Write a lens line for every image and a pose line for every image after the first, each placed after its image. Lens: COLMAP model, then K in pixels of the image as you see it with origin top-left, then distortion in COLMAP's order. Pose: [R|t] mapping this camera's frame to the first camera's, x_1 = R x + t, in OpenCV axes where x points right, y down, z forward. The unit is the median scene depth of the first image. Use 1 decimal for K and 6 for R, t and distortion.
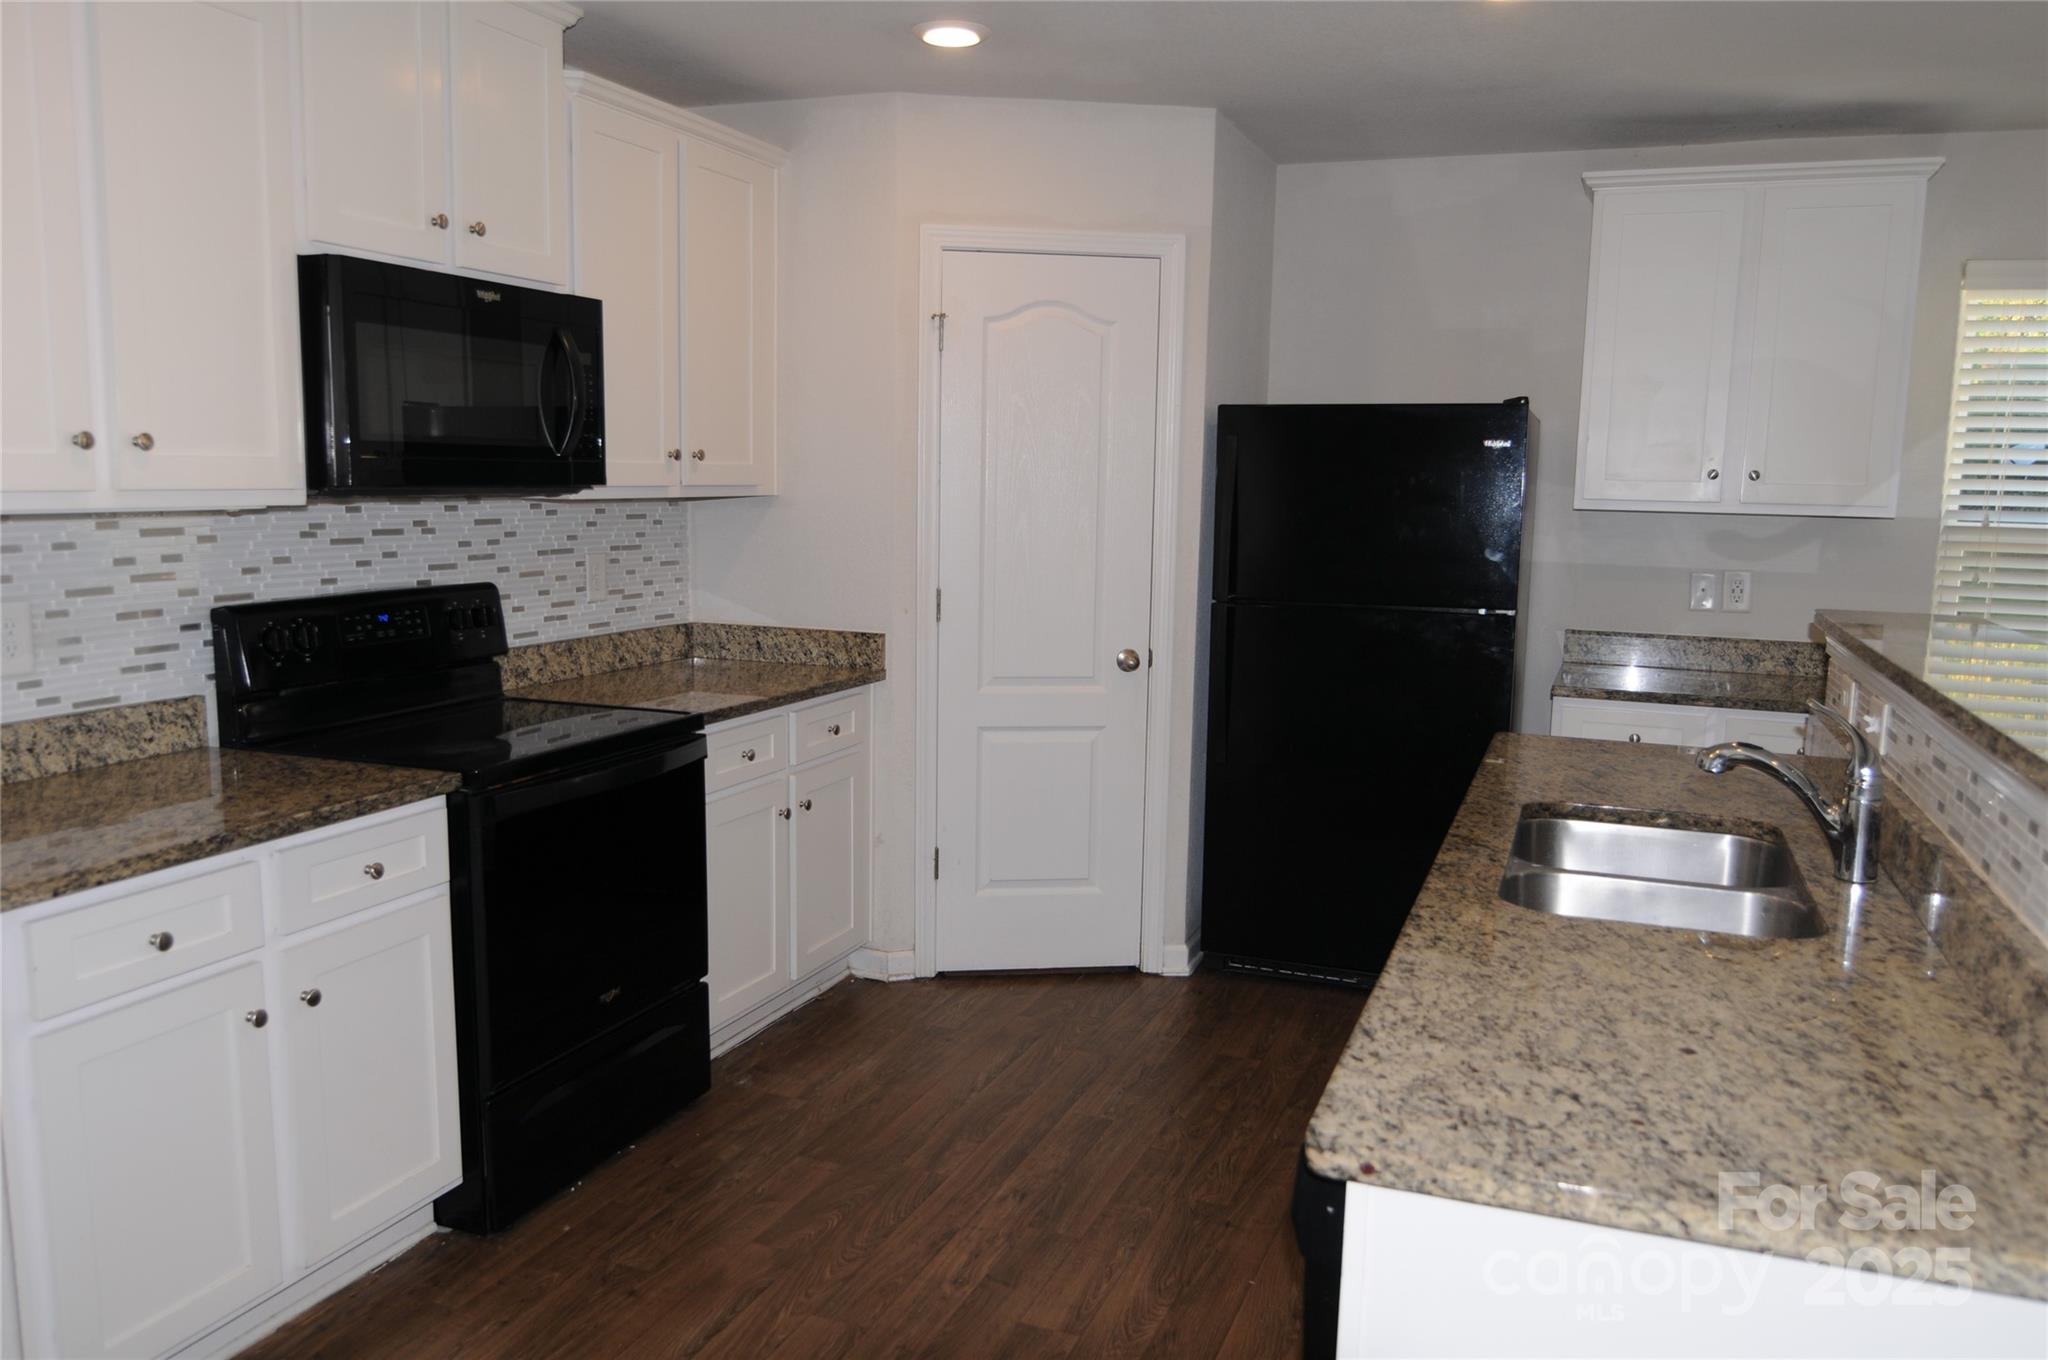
lens RADIAL K [[1531.7, 0, 1018.9], [0, 1531.7, 696.9], [0, 0, 1]] dist [-0.020373, -0.002774]
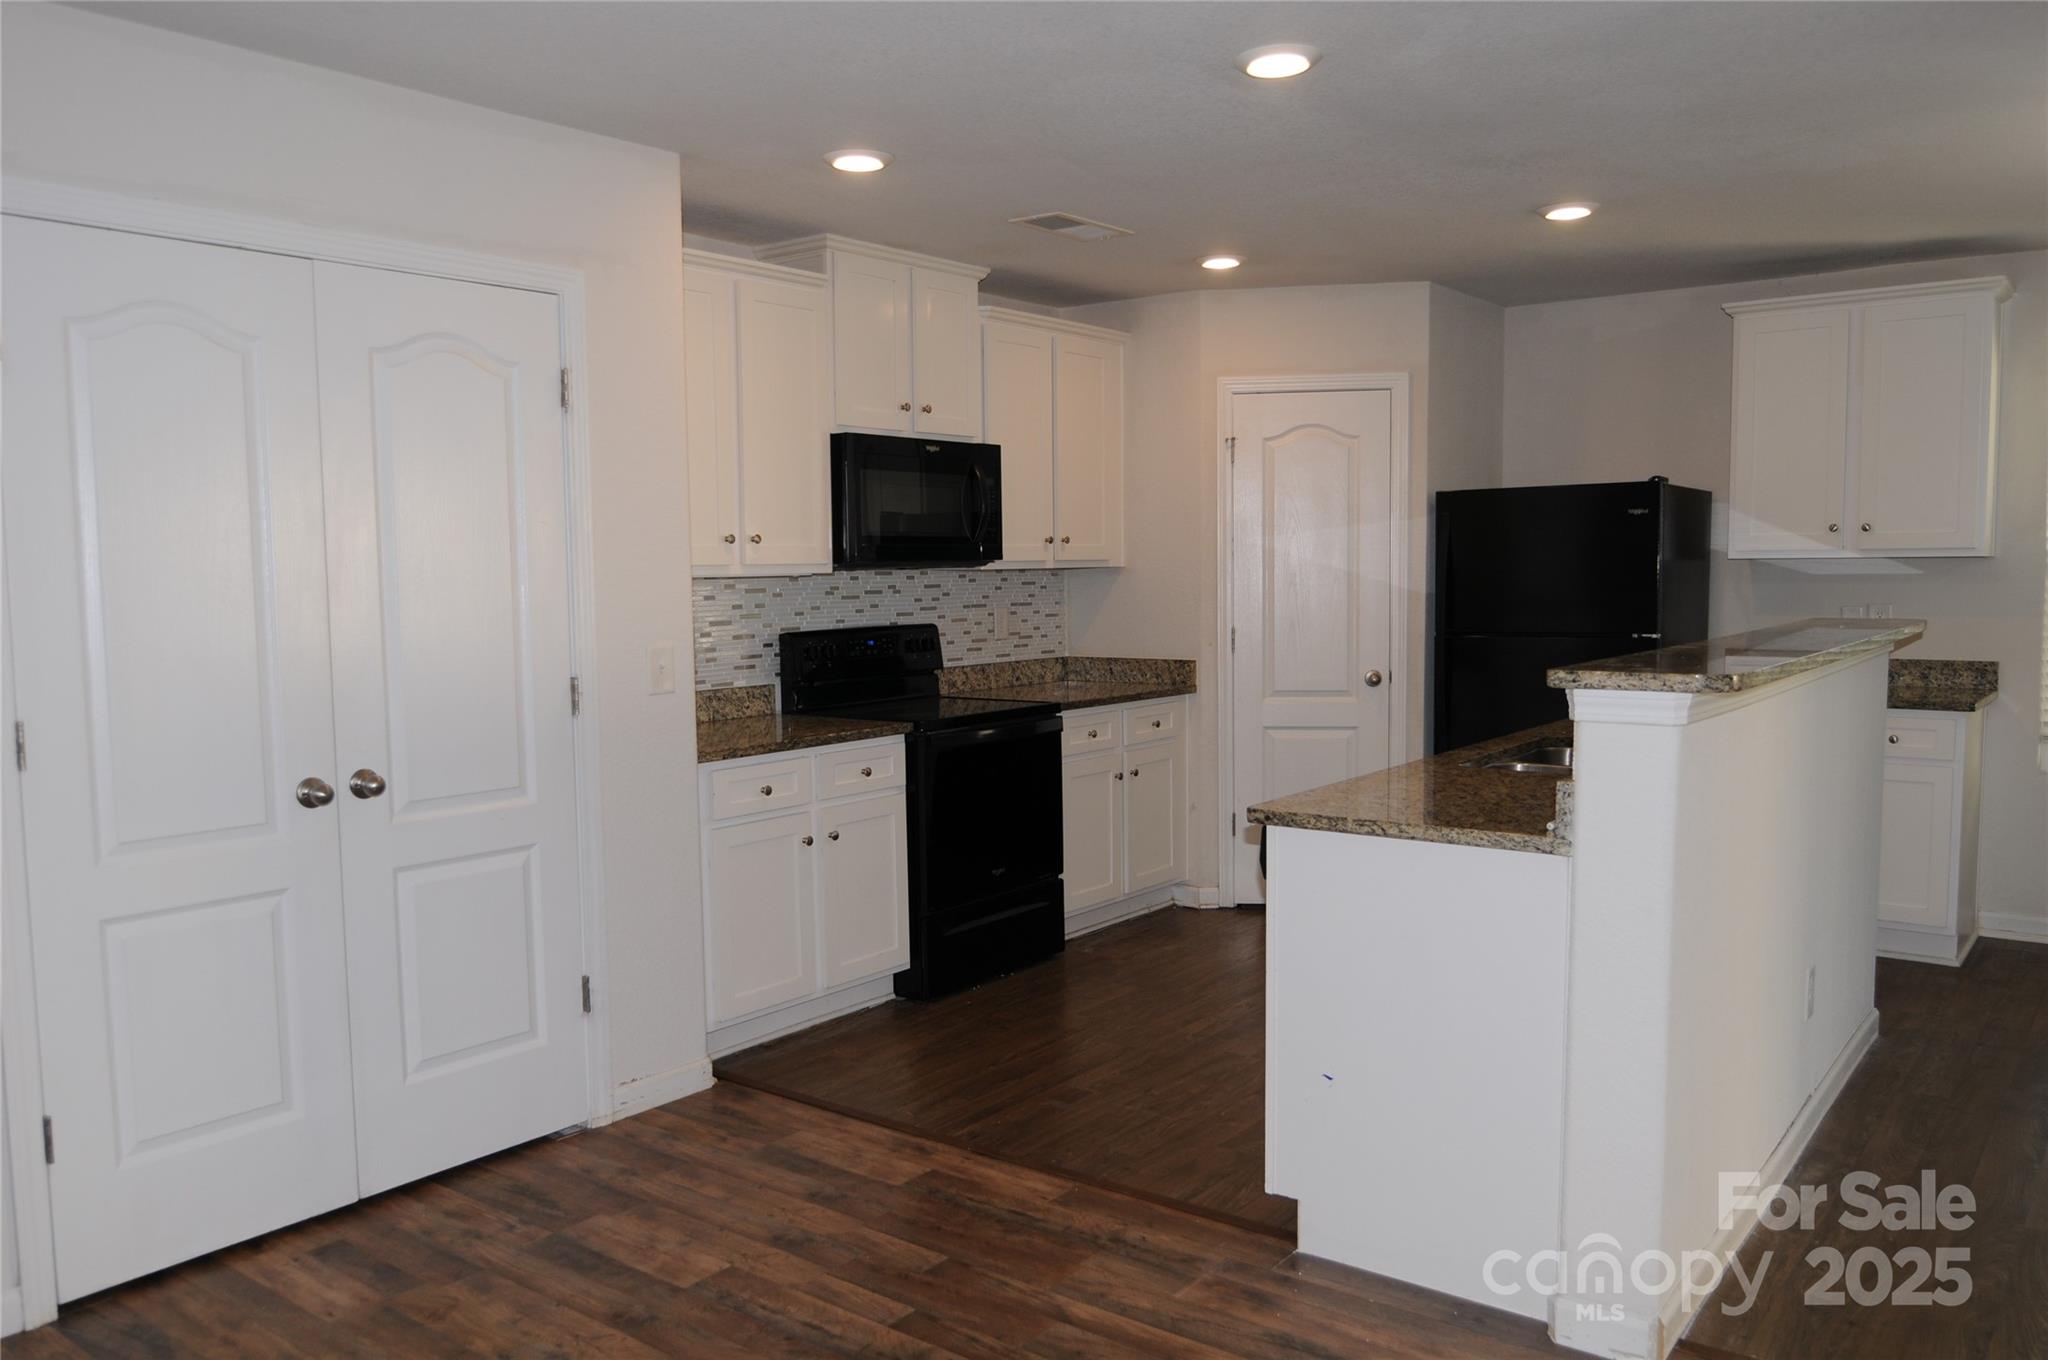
lens RADIAL K [[1531.7, 0, 1019.5], [0, 1531.7, 692.5], [0, 0, 1]] dist [-0.020373, -0.002774]
pose [[0.959637, -0.007580, -0.281138, 0.193141], [-0.010116, 0.998059, -0.061441, 0.096693], [0.281058, 0.061805, 0.957699, -0.510547]]
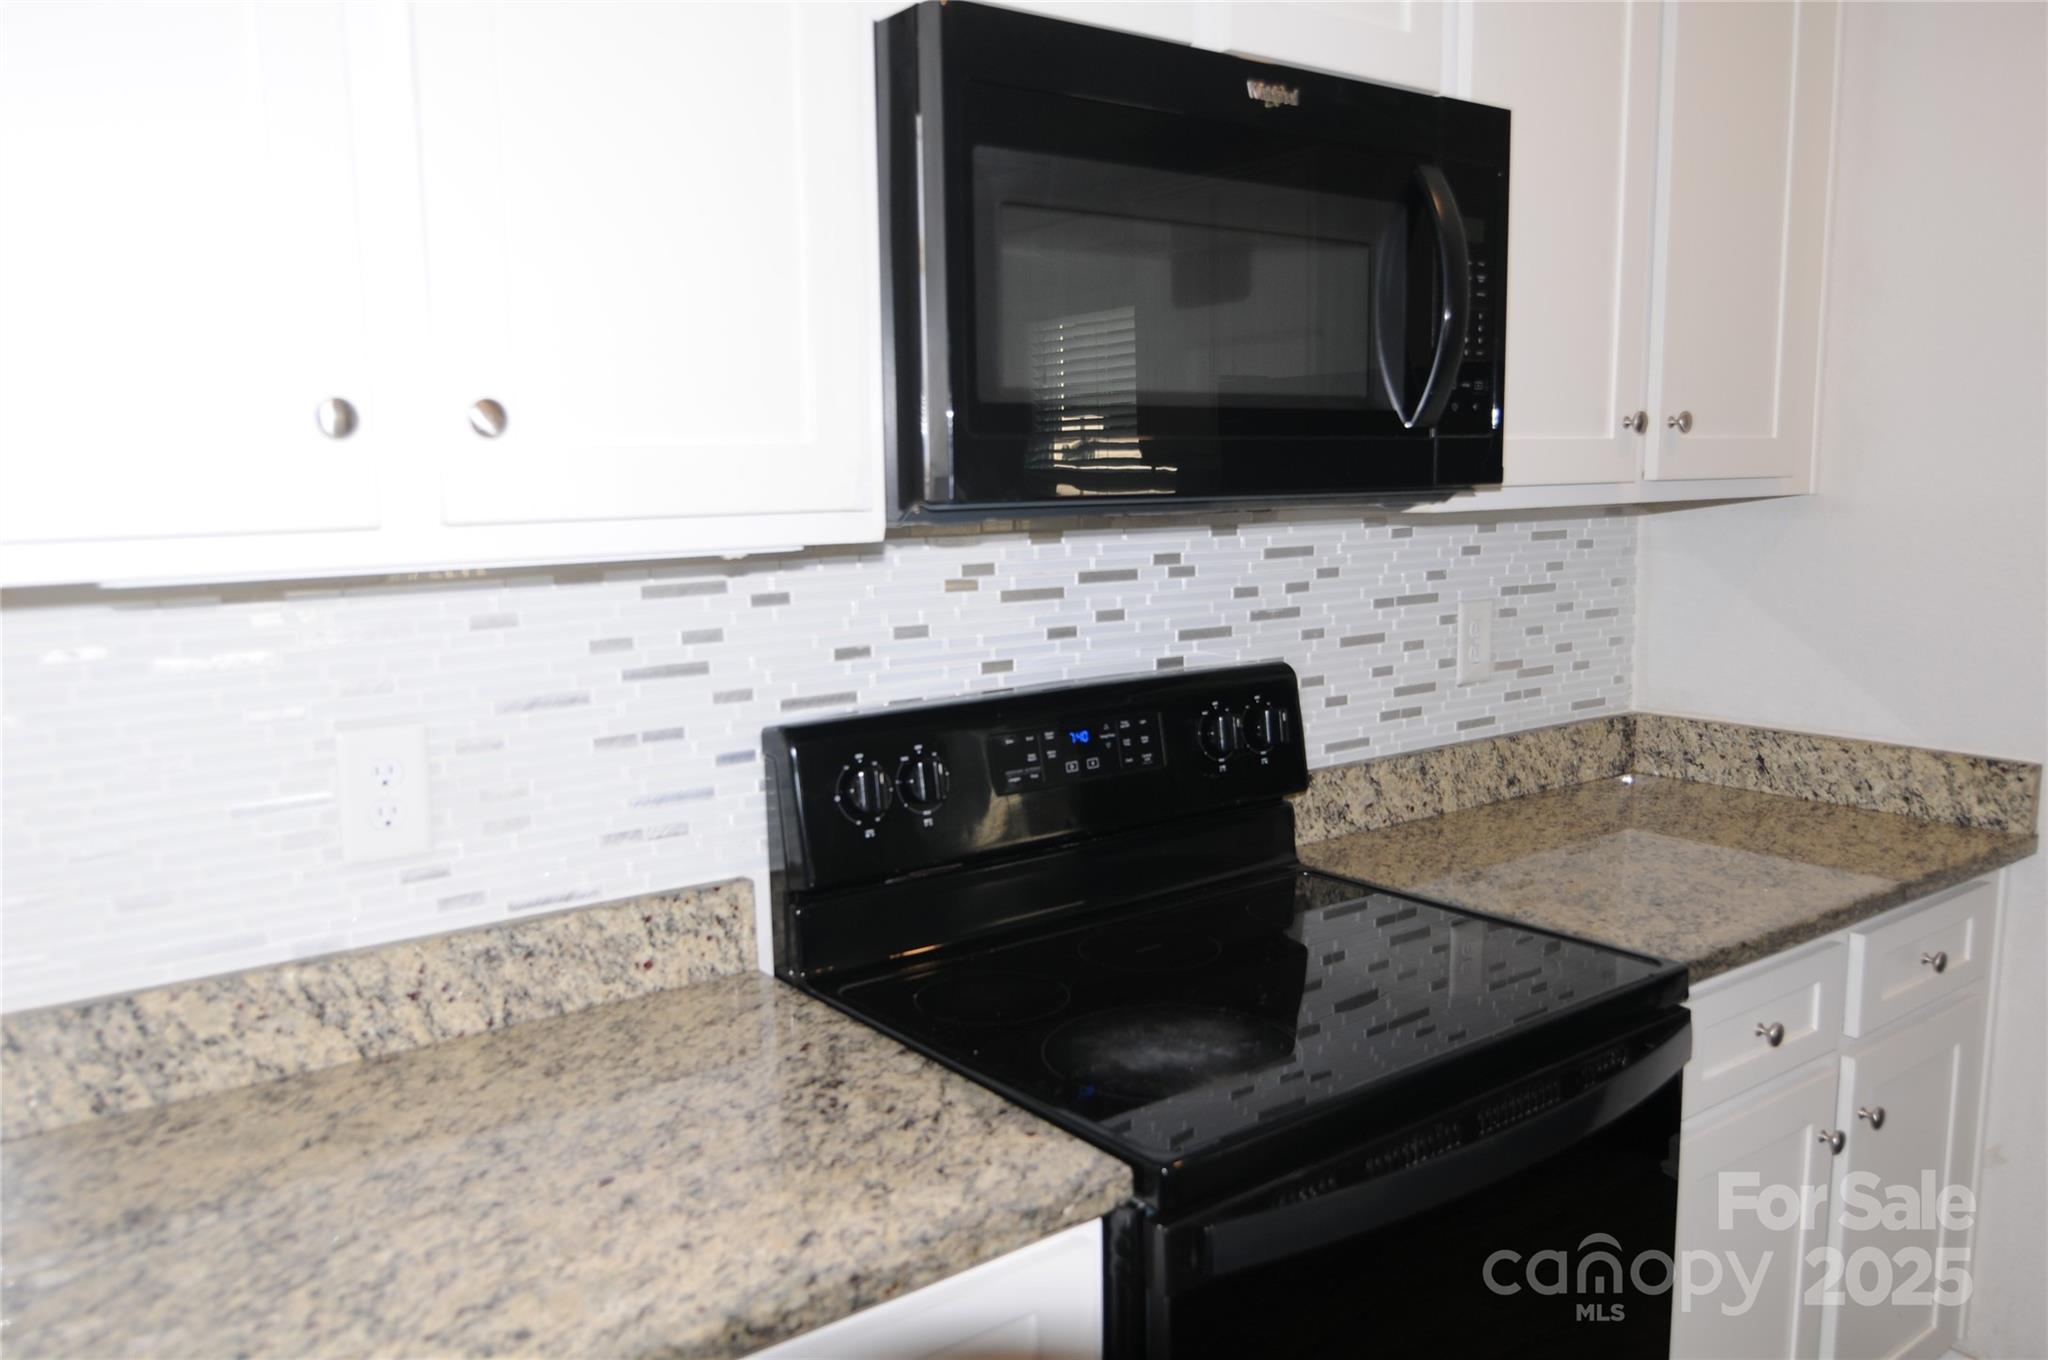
lens RADIAL K [[1531.7, 0, 1020.9], [0, 1531.7, 697.6], [0, 0, 1]] dist [-0.020373, -0.002774]
pose [[0.848030, 0.047375, -0.527827, -0.136105], [-0.045305, 0.998831, 0.016861, -0.069822], [0.528009, 0.009615, 0.849184, 0.491593]]
